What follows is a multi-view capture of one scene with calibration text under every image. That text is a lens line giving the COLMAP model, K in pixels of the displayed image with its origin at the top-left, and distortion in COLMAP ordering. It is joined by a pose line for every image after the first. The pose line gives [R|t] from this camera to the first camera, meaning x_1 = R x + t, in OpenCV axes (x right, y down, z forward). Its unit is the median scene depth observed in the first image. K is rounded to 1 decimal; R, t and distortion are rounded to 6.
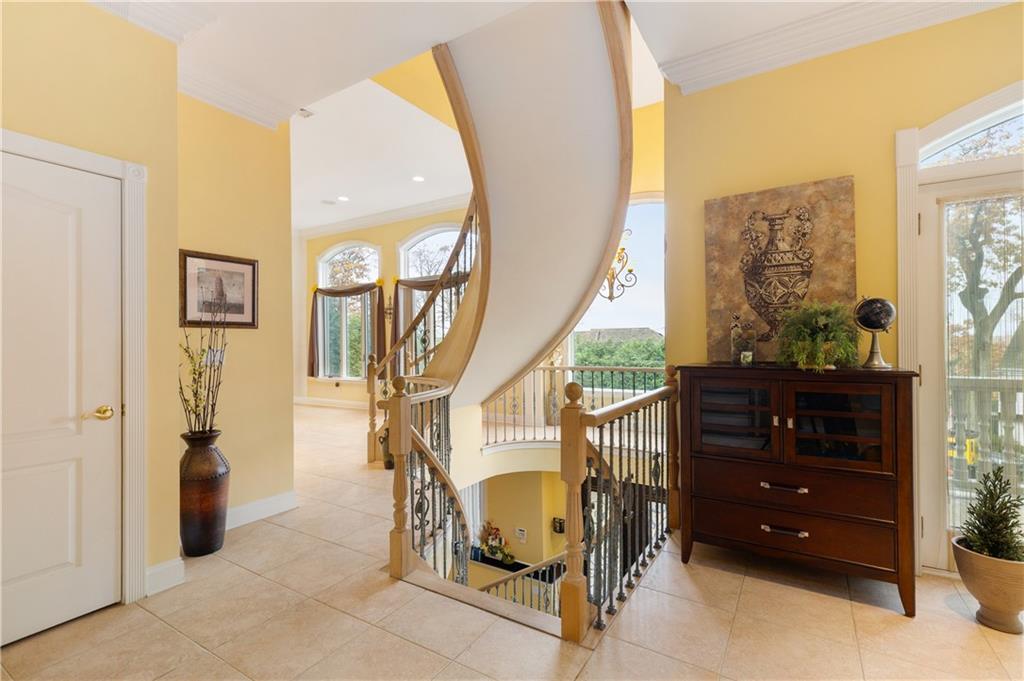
lens RADIAL K [[471.5, 0, 511.1], [0, 471.5, 338.4], [0, 0, 1]] dist [0.002197, 0.000293]
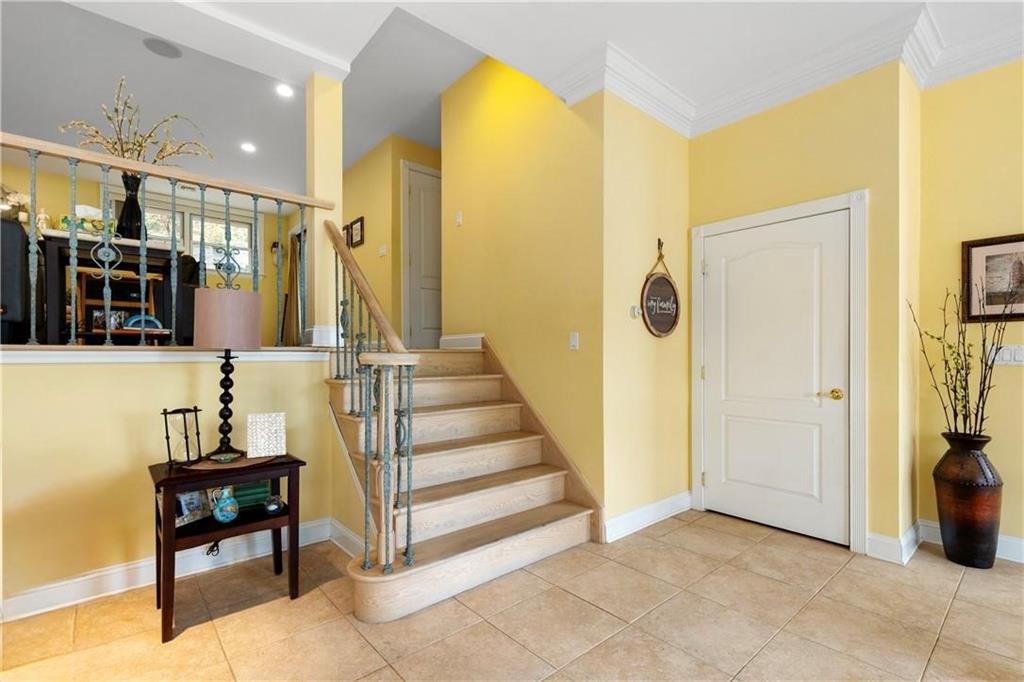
lens RADIAL K [[467.1, 0, 518.6], [0, 467.1, 350.8], [0, 0, 1]] dist [0.003337, 0.000166]
pose [[-0.300080, 0.001211, -0.953913, 0.528026], [0.010839, 0.999939, -0.002141, 0.026794], [0.953853, -0.010982, -0.300074, 0.465914]]
